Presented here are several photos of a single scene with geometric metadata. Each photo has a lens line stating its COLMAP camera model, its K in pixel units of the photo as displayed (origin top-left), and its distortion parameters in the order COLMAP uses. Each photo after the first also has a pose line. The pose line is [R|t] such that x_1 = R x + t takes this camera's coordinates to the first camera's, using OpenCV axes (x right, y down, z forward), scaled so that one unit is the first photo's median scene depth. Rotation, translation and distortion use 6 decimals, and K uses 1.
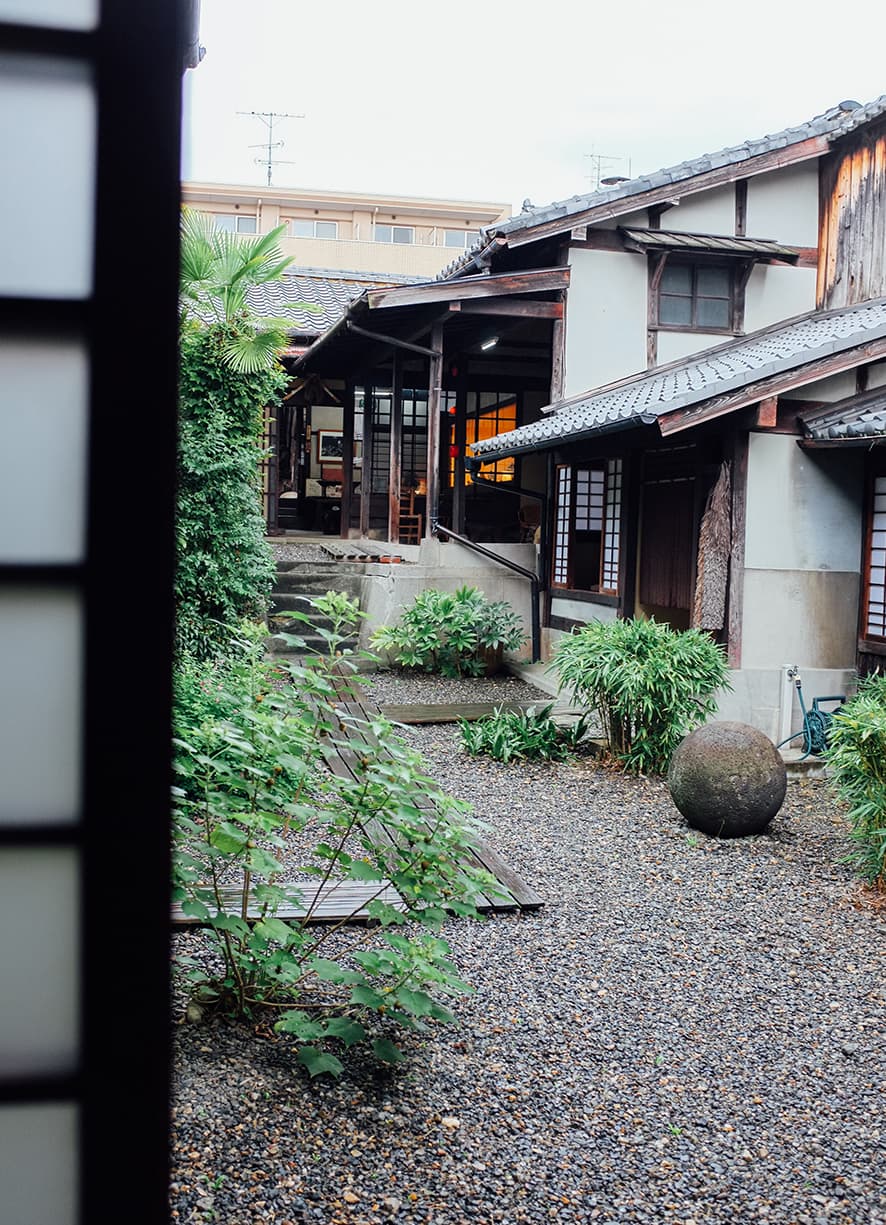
lens RADIAL K [[1379.1, 0, 427.2], [0, 1379.1, 628.3], [0, 0, 1]] dist [-0.124388, 0.209581]
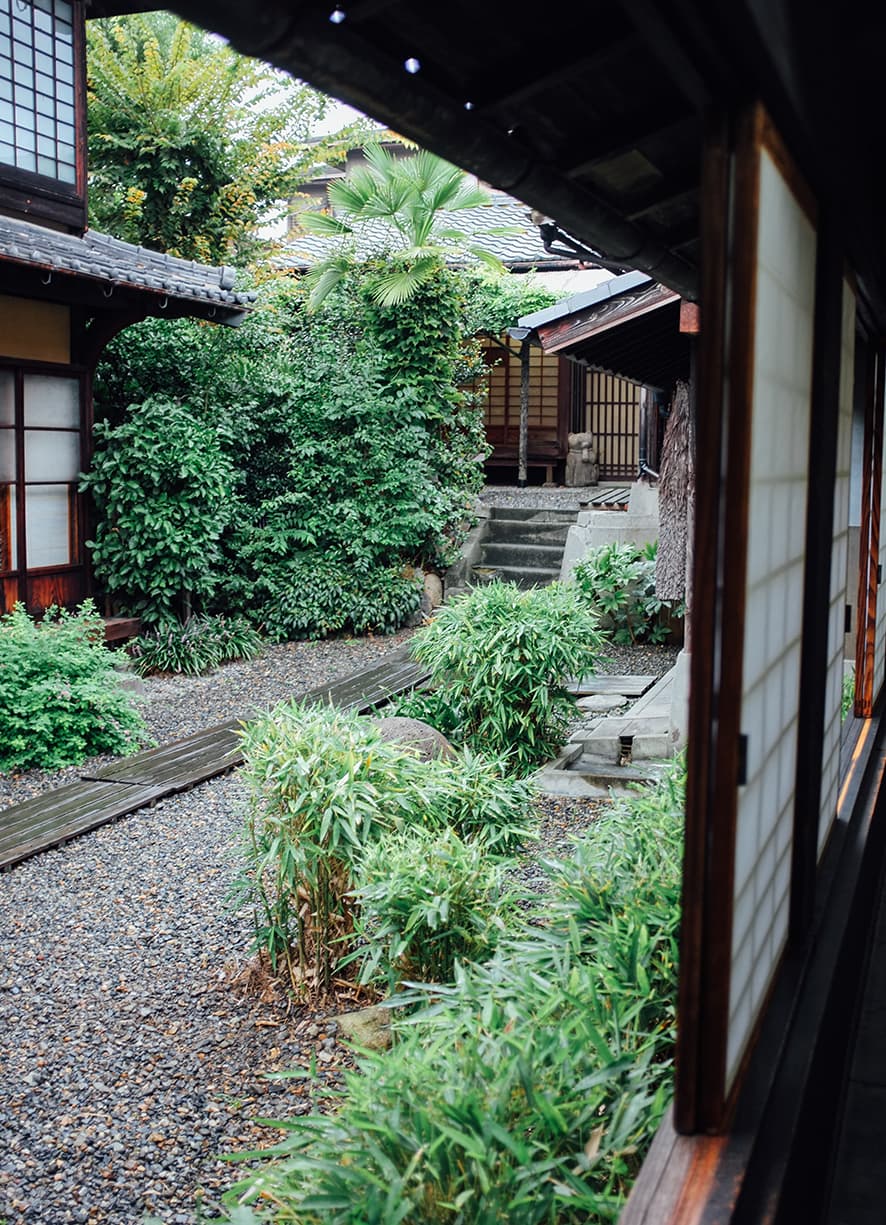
lens RADIAL K [[1379.1, 0, 427.2], [0, 1379.1, 628.3], [0, 0, 1]] dist [-0.124388, 0.209581]
pose [[0.849166, 0.046420, -0.526081, 0.480077], [-0.025285, 0.998561, 0.047296, -0.015229], [0.527520, -0.026860, 0.849118, 0.253876]]
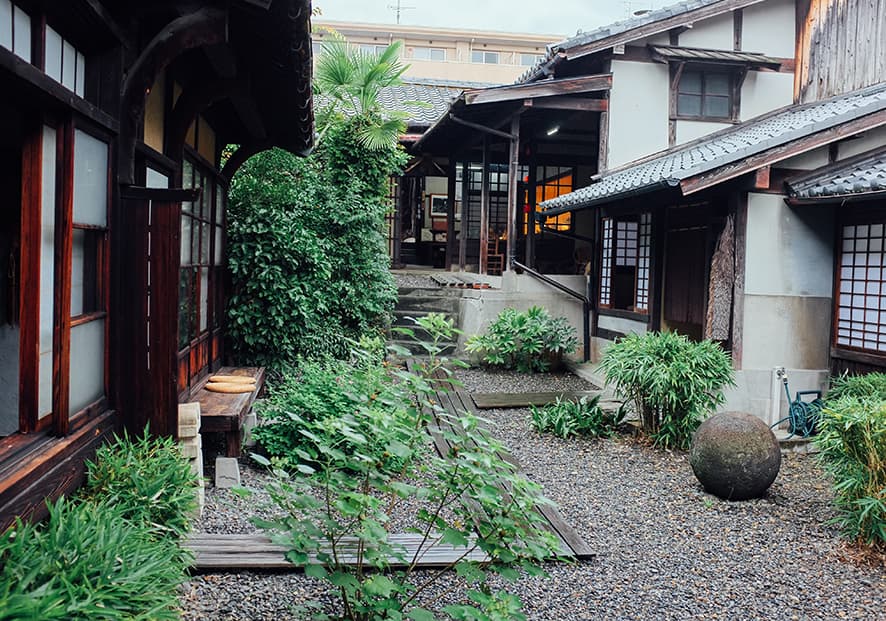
lens RADIAL K [[968.3, 0, 443.0], [0, 968.3, 310.5], [0, 0, 1]] dist [-0.111787, 0.134428]
pose [[0.997760, 0.005188, -0.066691, 0.000630], [-0.006811, 0.999686, -0.024124, -0.003234], [0.066545, 0.024524, 0.997482, 0.046617]]
